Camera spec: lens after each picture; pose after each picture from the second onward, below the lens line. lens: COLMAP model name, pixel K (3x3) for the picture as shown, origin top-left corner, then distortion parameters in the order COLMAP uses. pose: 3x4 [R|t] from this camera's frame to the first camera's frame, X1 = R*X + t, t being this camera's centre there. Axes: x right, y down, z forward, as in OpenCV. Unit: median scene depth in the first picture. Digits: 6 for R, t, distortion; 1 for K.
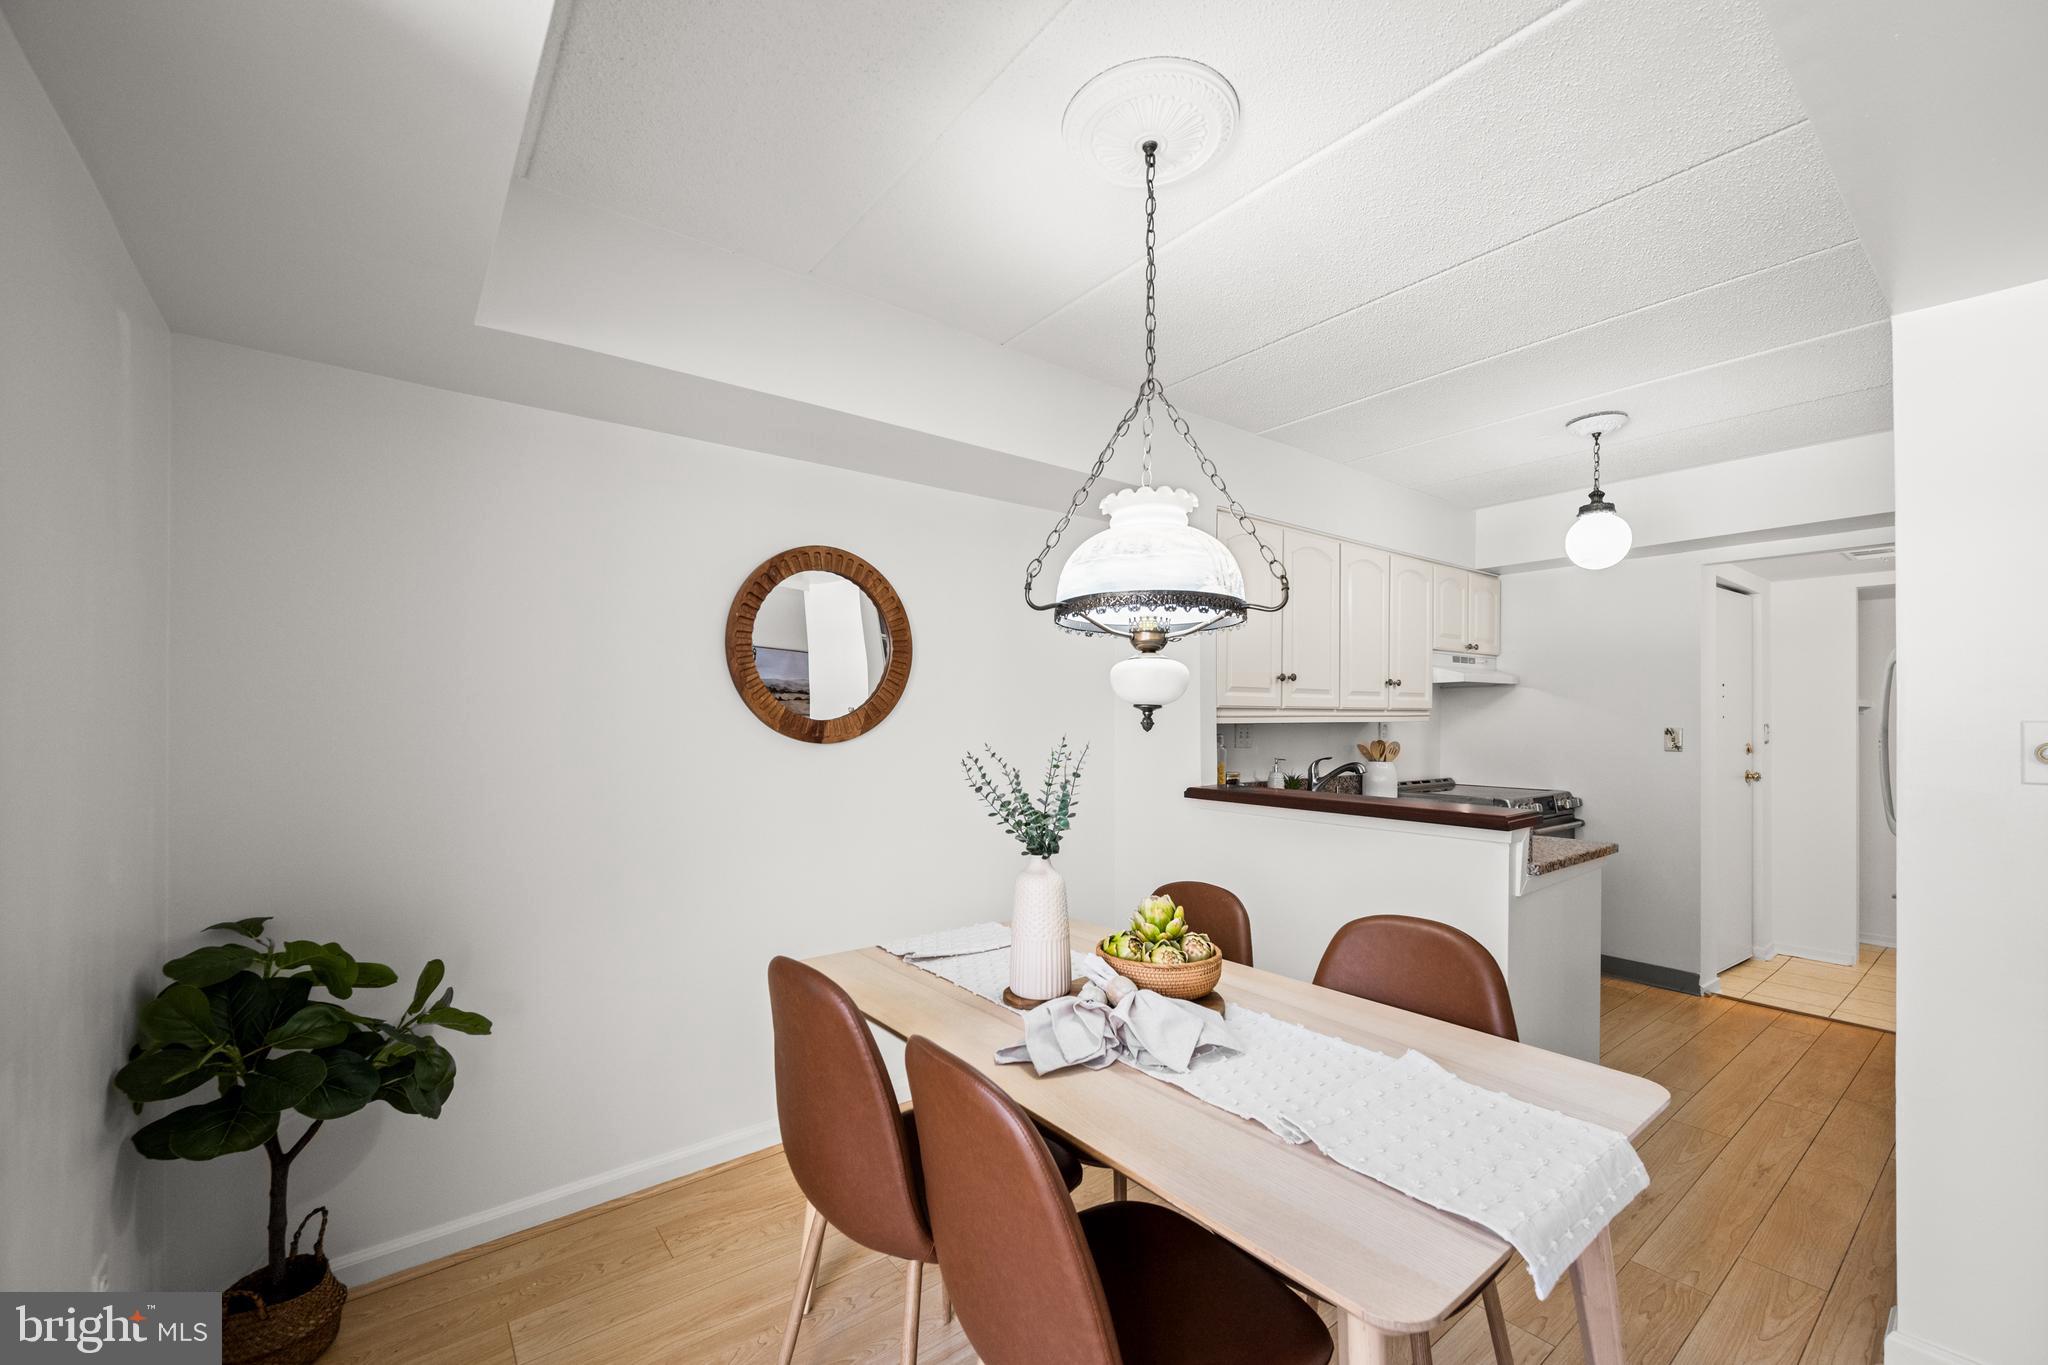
lens RADIAL K [[828.6, 0, 1025.8], [0, 828.6, 710.2], [0, 0, 1]] dist [-0.001388, 0.000072]
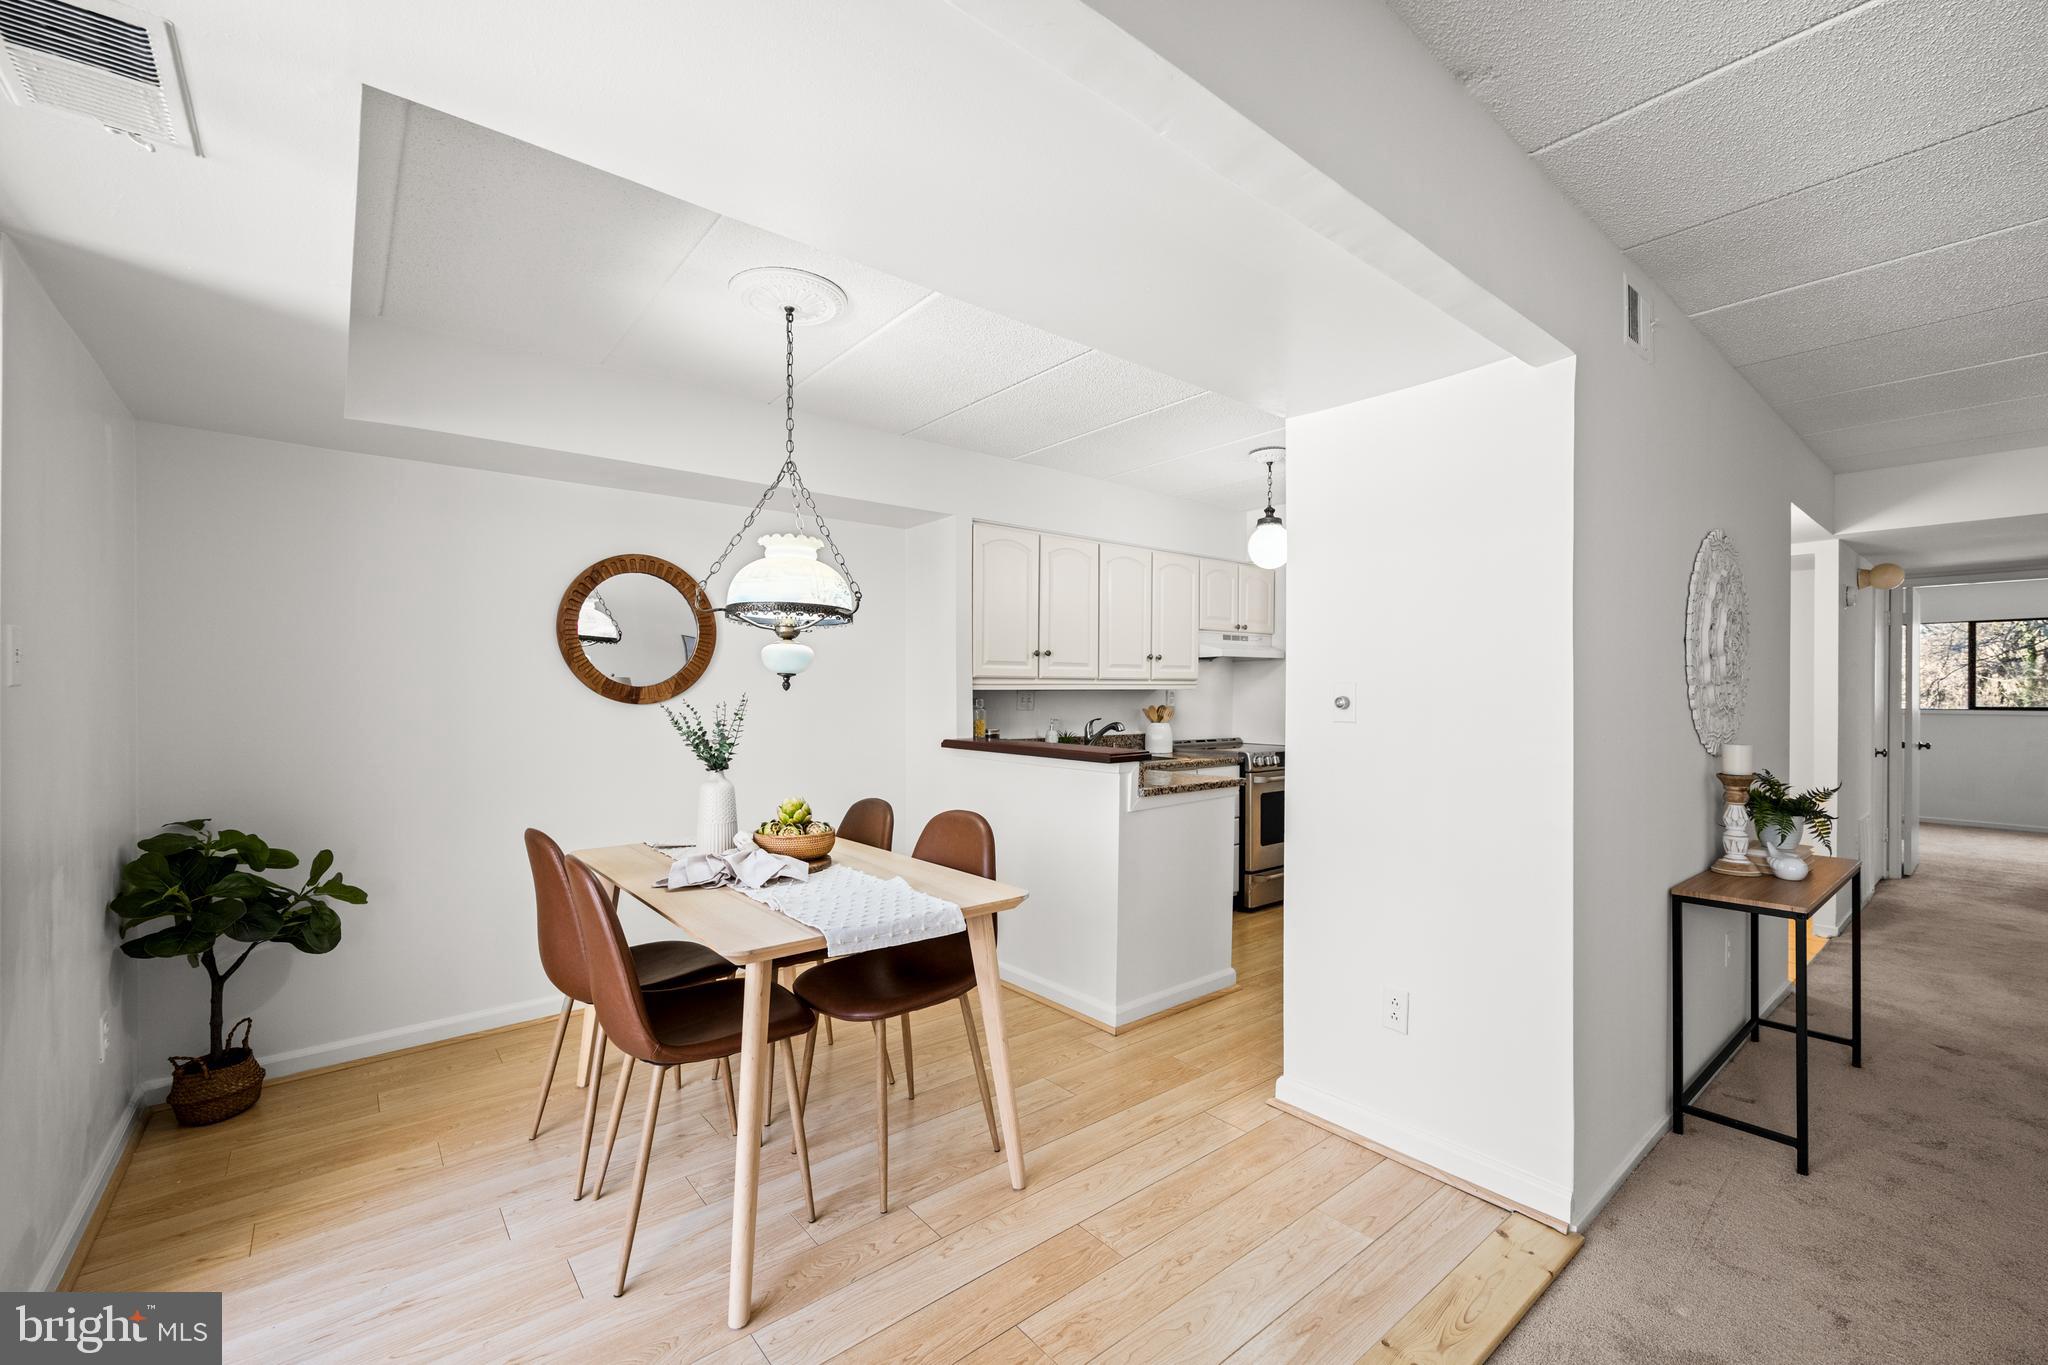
lens RADIAL K [[843.3, 0, 1026.4], [0, 843.3, 693.3], [0, 0, 1]] dist [-0.001029, 0.000026]
pose [[0.999678, -0.001550, 0.025335, 0.278547], [0.001257, 0.999932, 0.011594, 0.006693], [-0.025351, -0.011558, 0.999612, -0.294842]]
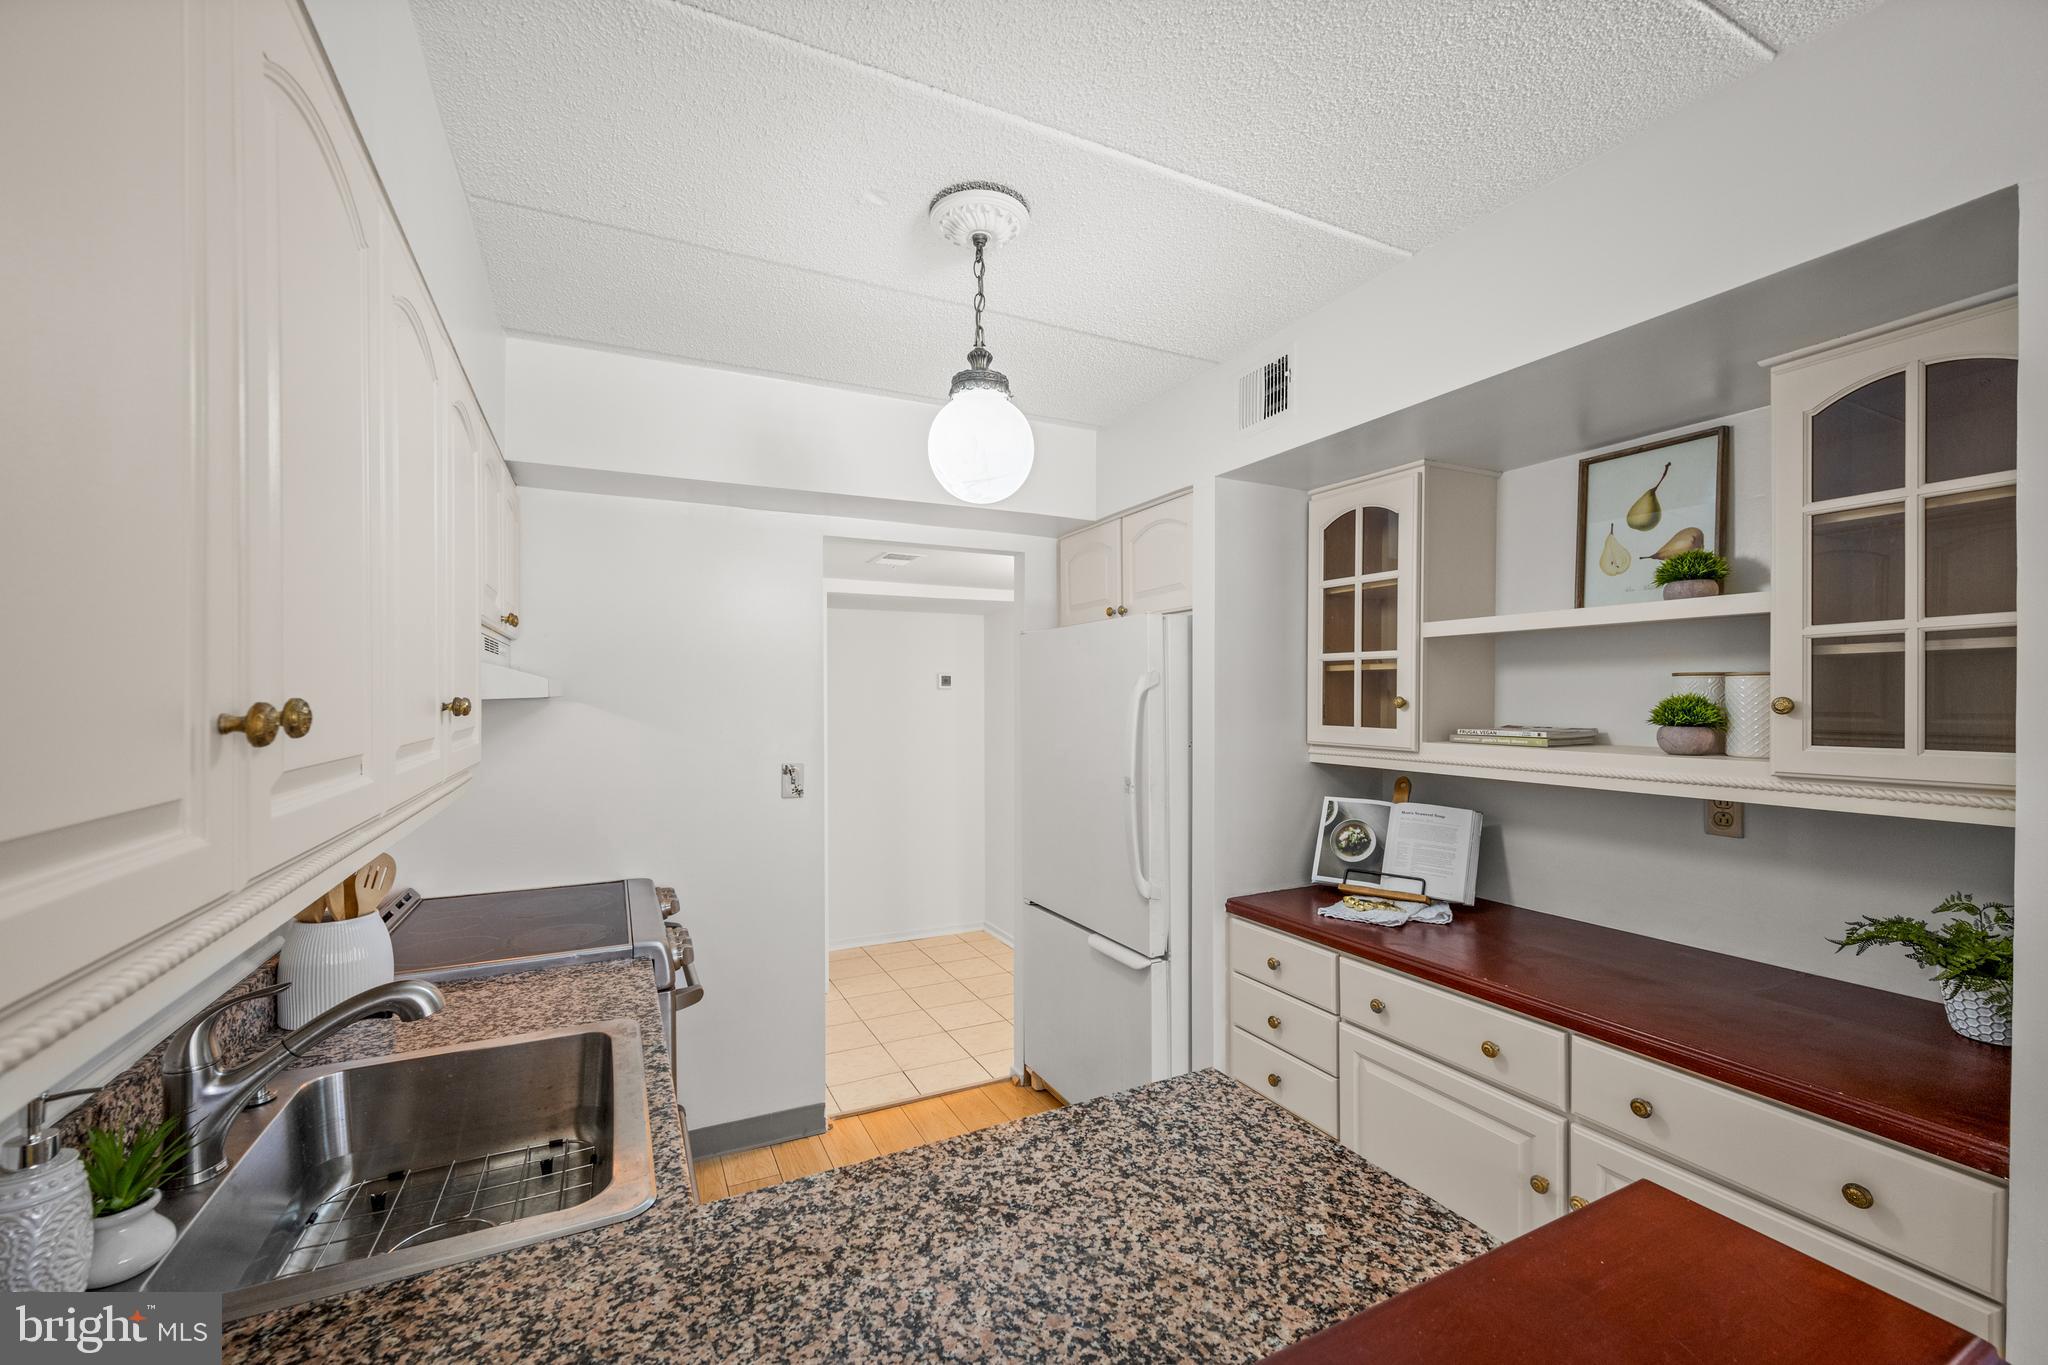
lens RADIAL K [[825.1, 0, 1024.1], [0, 825.1, 707.1], [0, 0, 1]] dist [0.000073, 0.000142]
pose [[0.202424, -0.015801, 0.979171, 0.185275], [-0.004734, 0.999842, 0.017114, -0.050191], [-0.979287, -0.008100, 0.202317, 0.862293]]
